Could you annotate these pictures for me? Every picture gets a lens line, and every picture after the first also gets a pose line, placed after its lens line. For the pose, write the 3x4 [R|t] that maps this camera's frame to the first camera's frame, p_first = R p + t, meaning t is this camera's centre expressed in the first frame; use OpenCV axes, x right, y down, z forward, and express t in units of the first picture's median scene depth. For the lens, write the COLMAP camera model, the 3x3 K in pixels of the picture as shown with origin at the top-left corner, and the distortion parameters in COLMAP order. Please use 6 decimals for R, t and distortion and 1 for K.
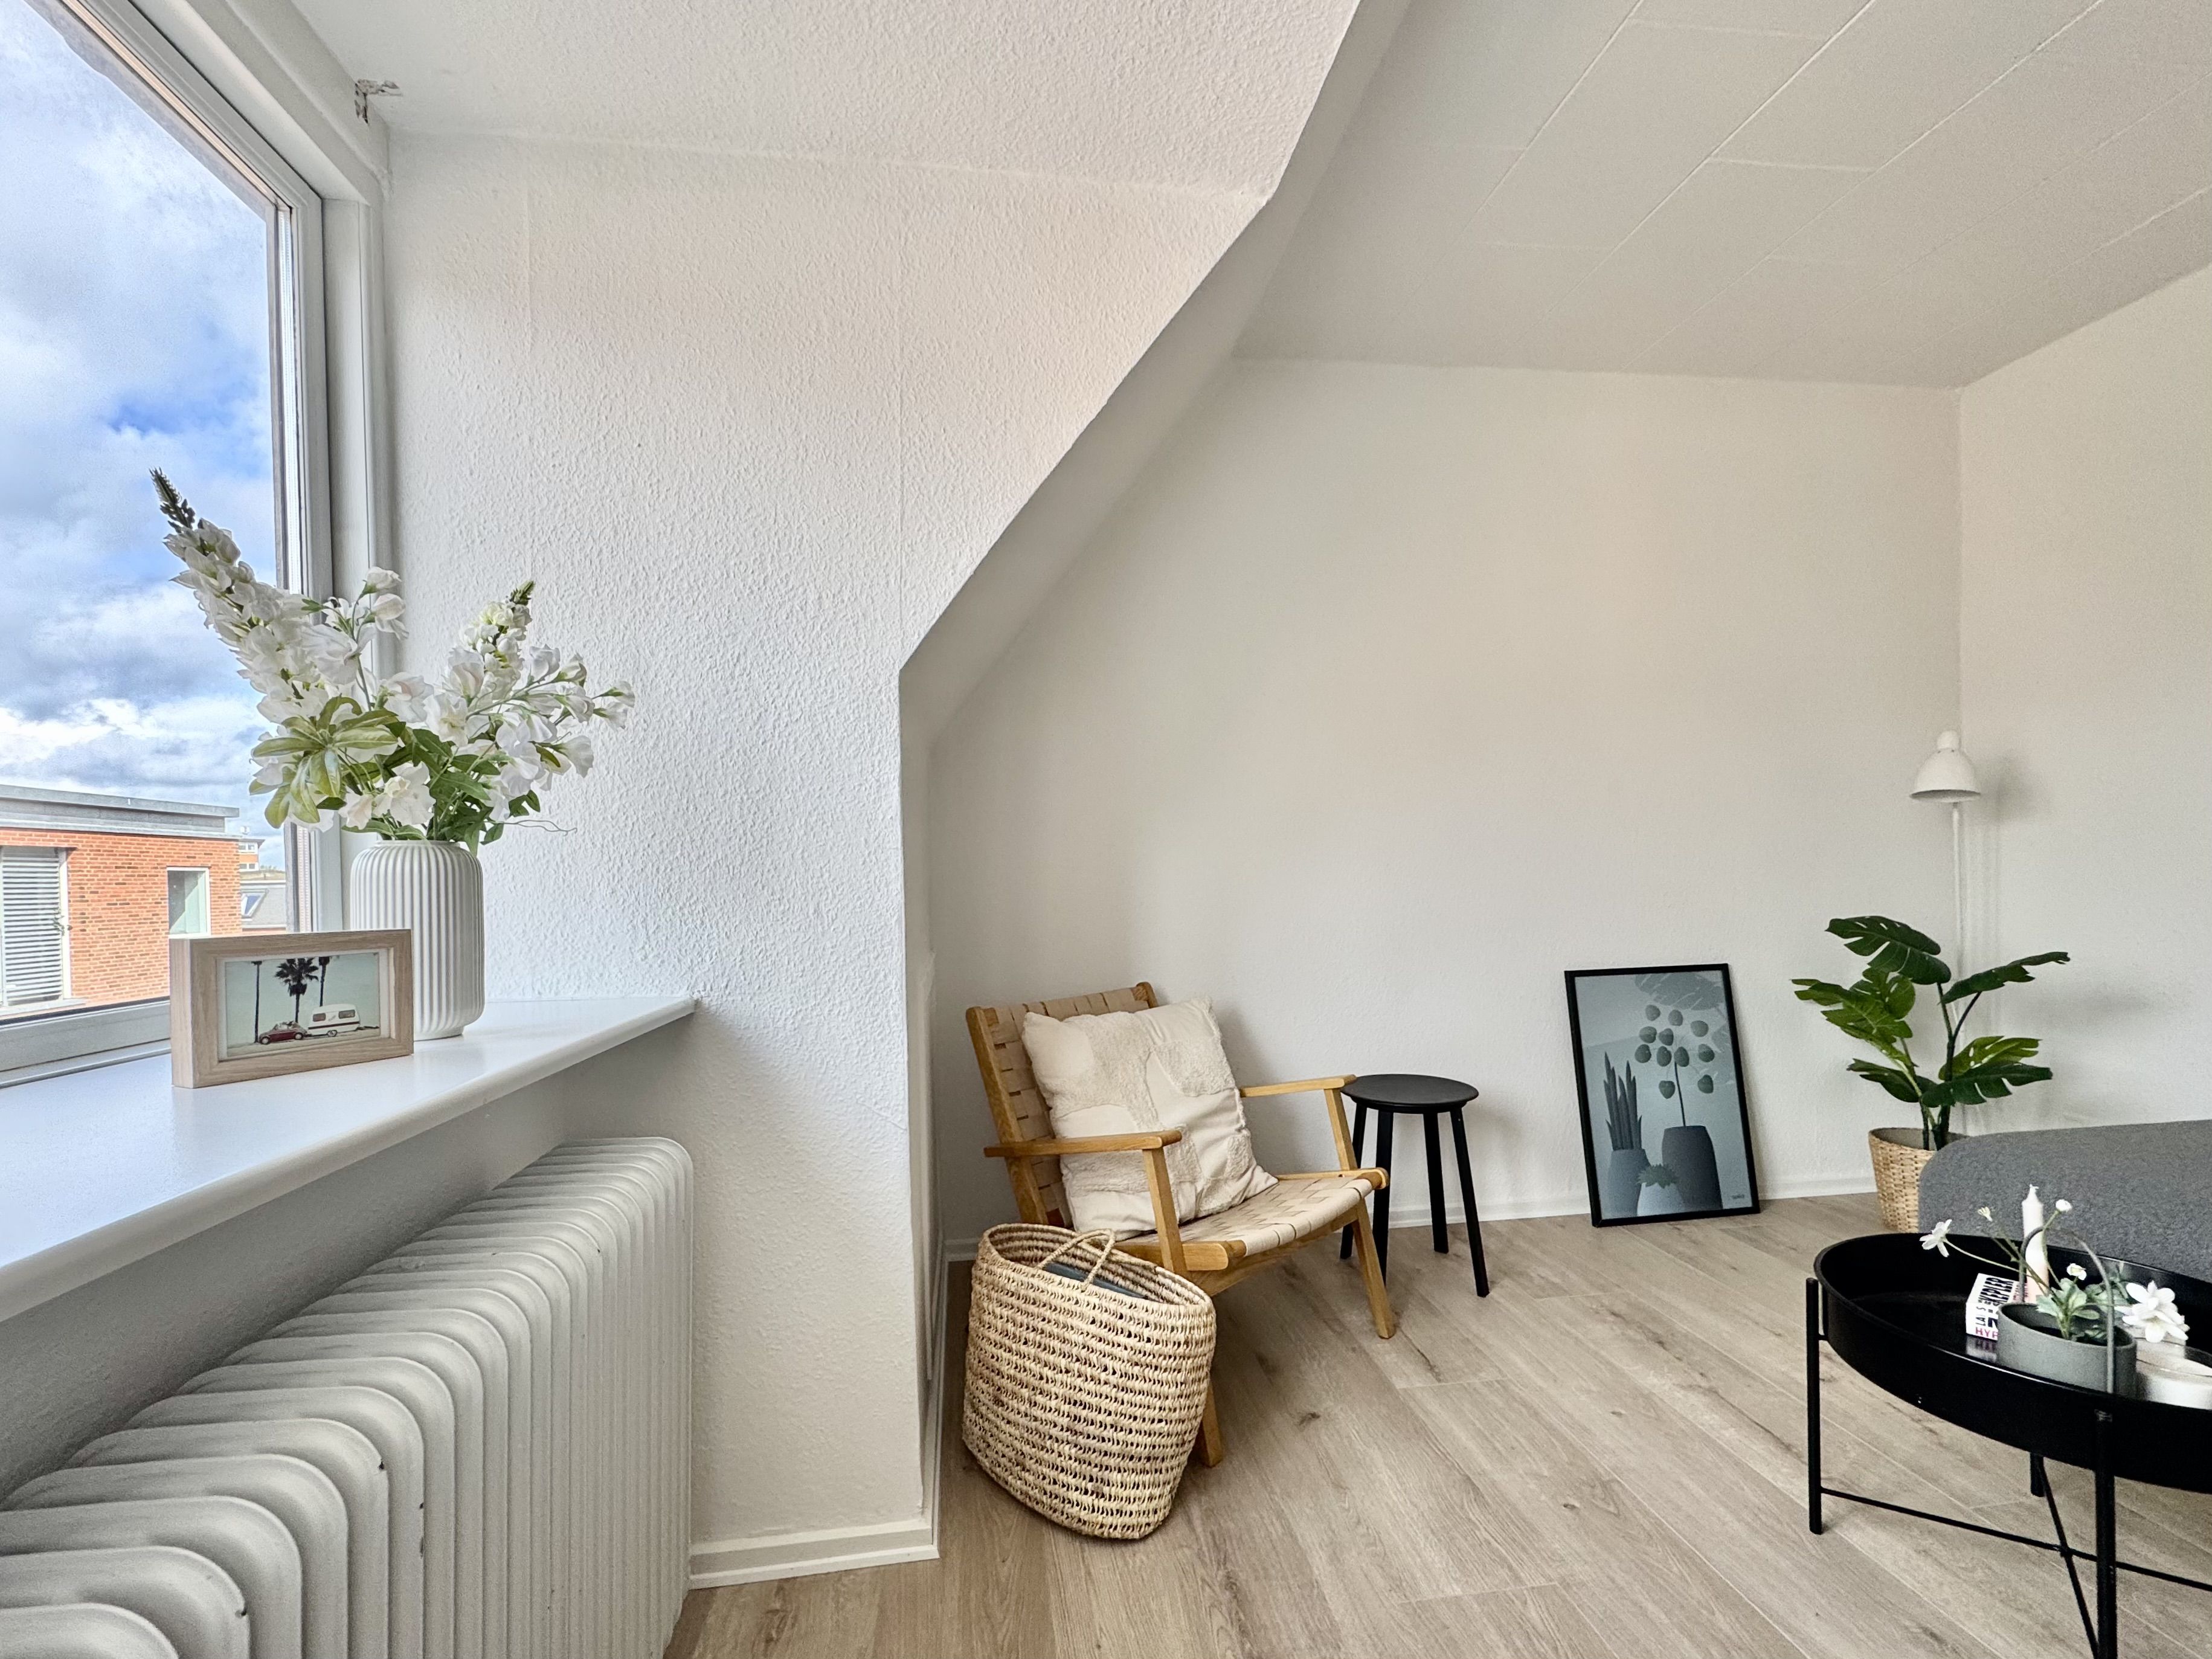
lens RADIAL K [[972.6, 0, 1096.8], [0, 972.6, 880.3], [0, 0, 1]] dist [-0.000842, -0.000054]
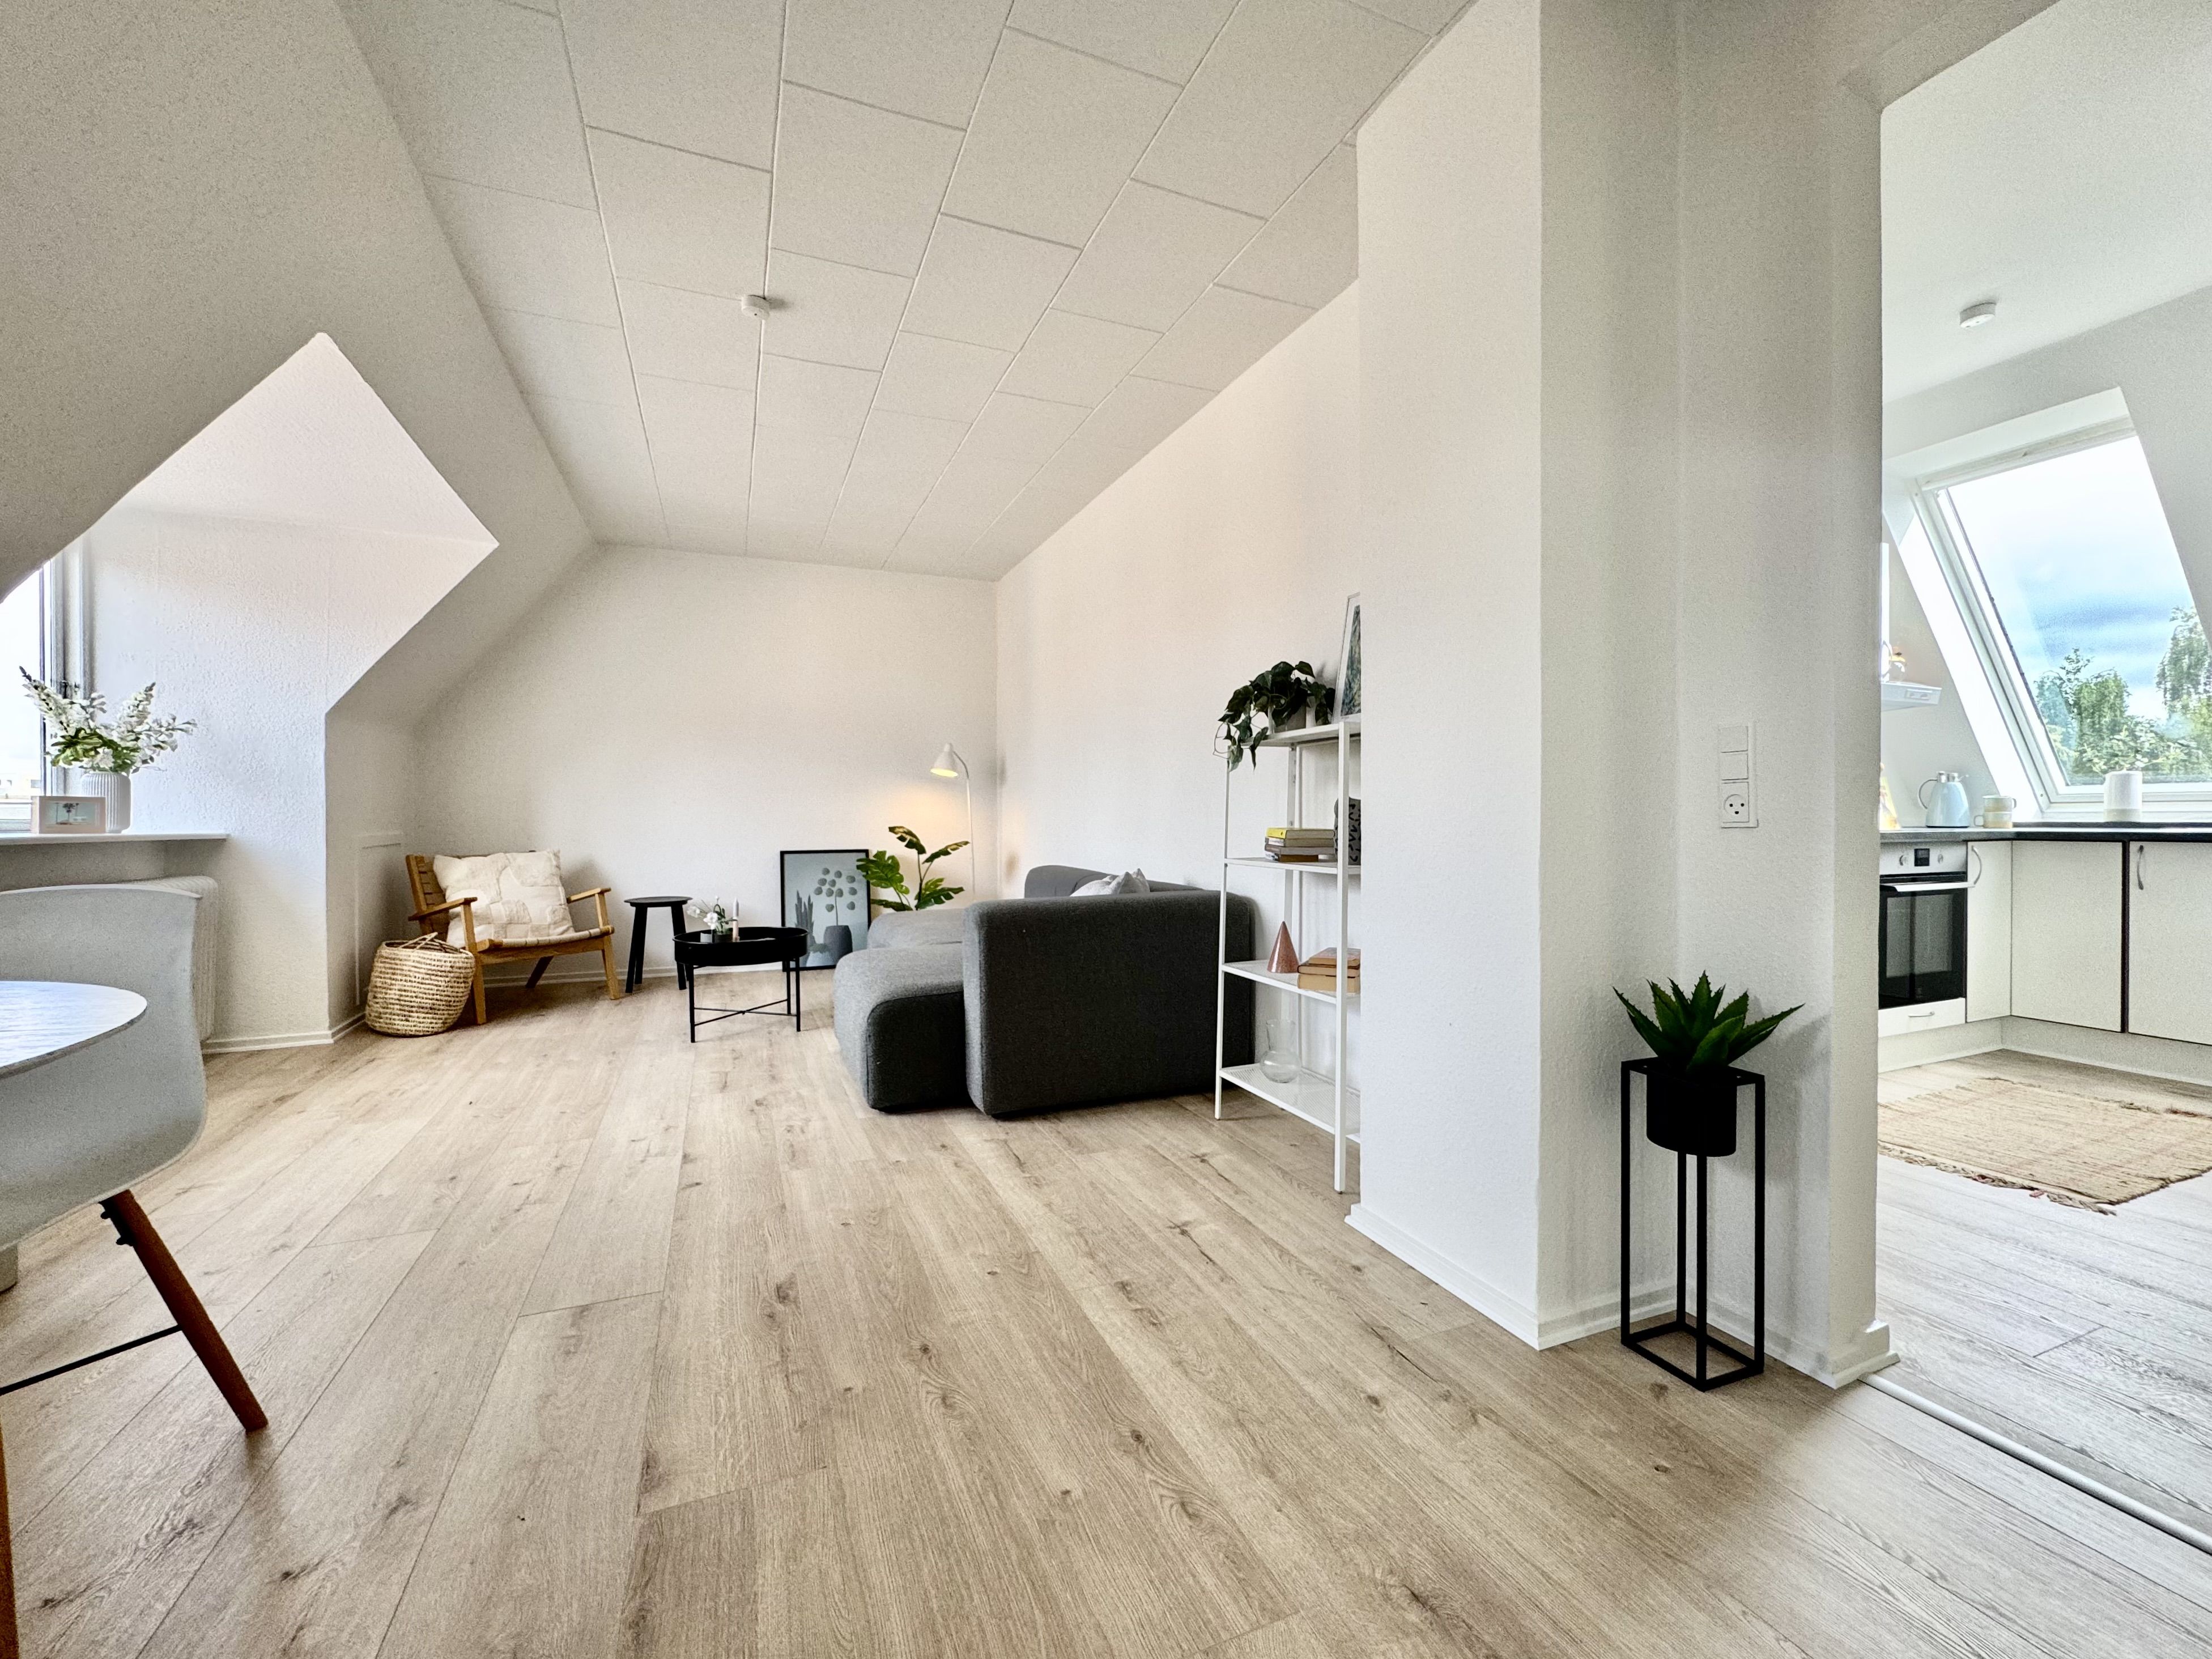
lens RADIAL K [[910.3, 0, 1104.8], [0, 910.3, 824.5], [0, 0, 1]] dist [-0.001790, -0.000002]
pose [[0.963791, 0.021144, 0.265818, 1.124290], [-0.021865, 0.999761, -0.000245, 0.041630], [-0.265759, -0.005576, 0.964023, -1.847046]]
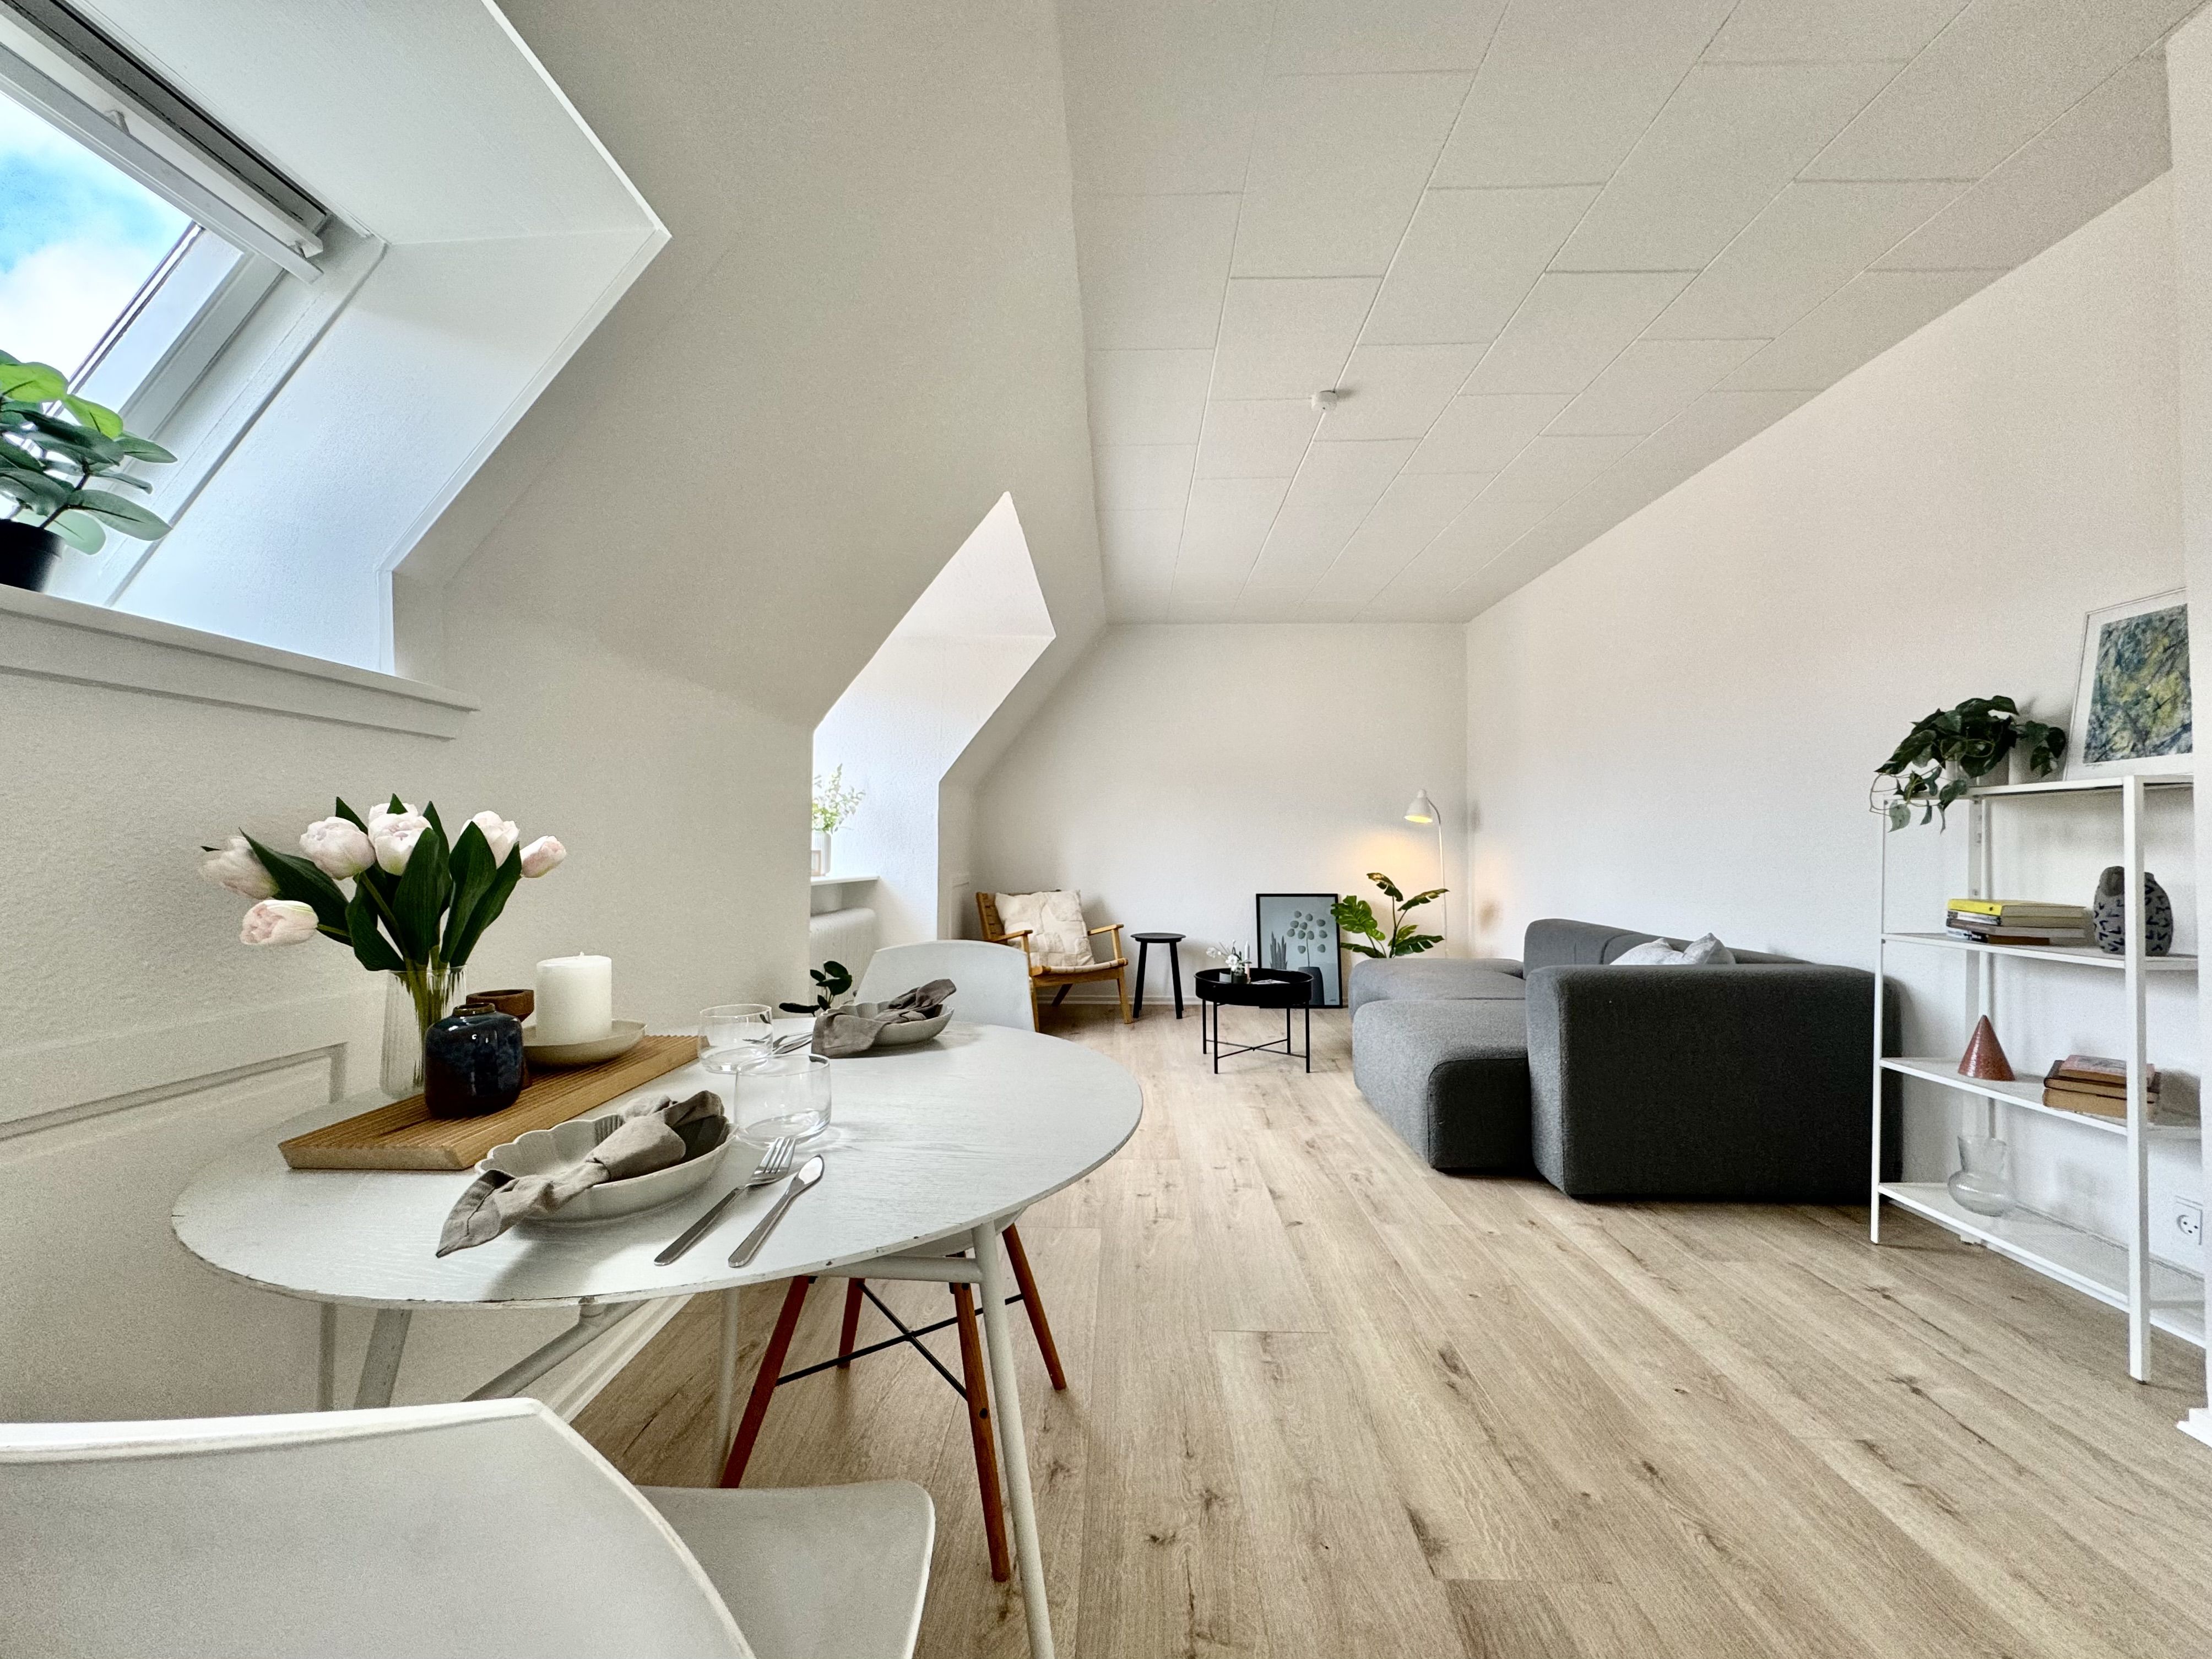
lens RADIAL K [[885.5, 0, 1106.0], [0, 885.5, 829.5], [0, 0, 1]] dist [-0.001119, 0.000210]
pose [[0.988869, 0.025452, -0.146597, 0.776267], [-0.028769, 0.999375, -0.020551, -0.001022], [0.145982, 0.024540, 0.988983, -1.834847]]
